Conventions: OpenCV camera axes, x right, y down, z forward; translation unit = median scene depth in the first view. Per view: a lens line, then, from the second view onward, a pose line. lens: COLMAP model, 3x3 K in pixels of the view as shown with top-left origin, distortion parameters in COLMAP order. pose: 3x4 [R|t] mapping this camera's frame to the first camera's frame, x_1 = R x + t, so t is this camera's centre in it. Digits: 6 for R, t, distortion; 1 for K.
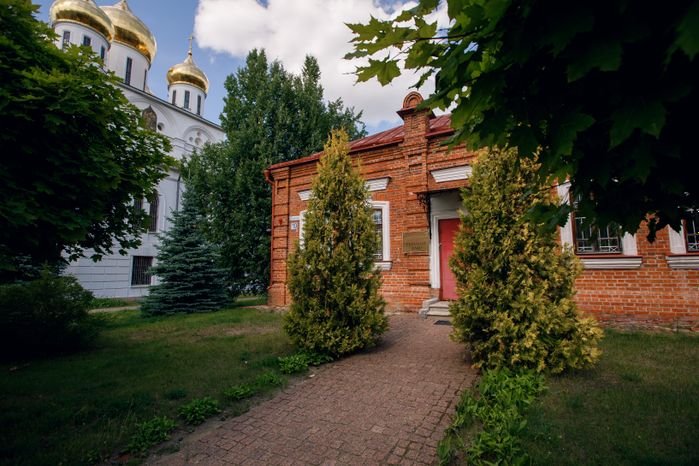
lens RADIAL K [[327.9, 0, 349.5], [0, 327.9, 233.0], [0, 0, 1]] dist [-0.052758, 0.019207]
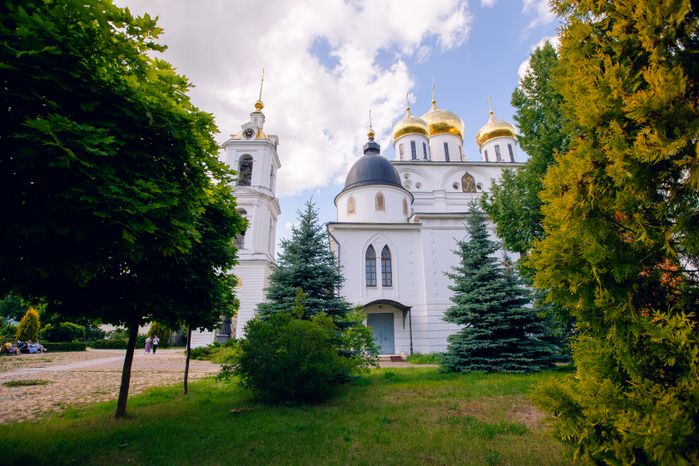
lens RADIAL K [[318.9, 0, 349.5], [0, 318.9, 233.0], [0, 0, 1]] dist [-0.053159, 0.021138]
pose [[0.514565, -0.263971, -0.815807, -0.020681], [0.105083, 0.963675, -0.245536, 0.093640], [0.850988, 0.040617, 0.523613, 0.384351]]
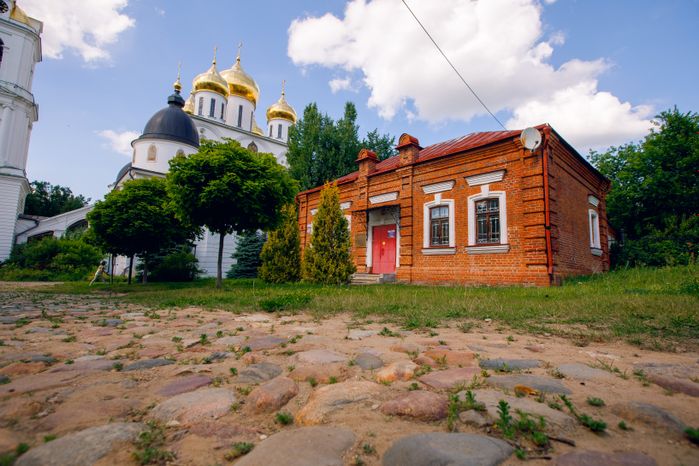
lens RADIAL K [[327.9, 0, 349.5], [0, 327.9, 233.0], [0, 0, 1]] dist [-0.052758, 0.019207]
pose [[0.950492, -0.007889, -0.310649, 0.660747], [0.006317, 0.999962, -0.006066, 0.003181], [0.310685, 0.003803, 0.950505, -0.617157]]
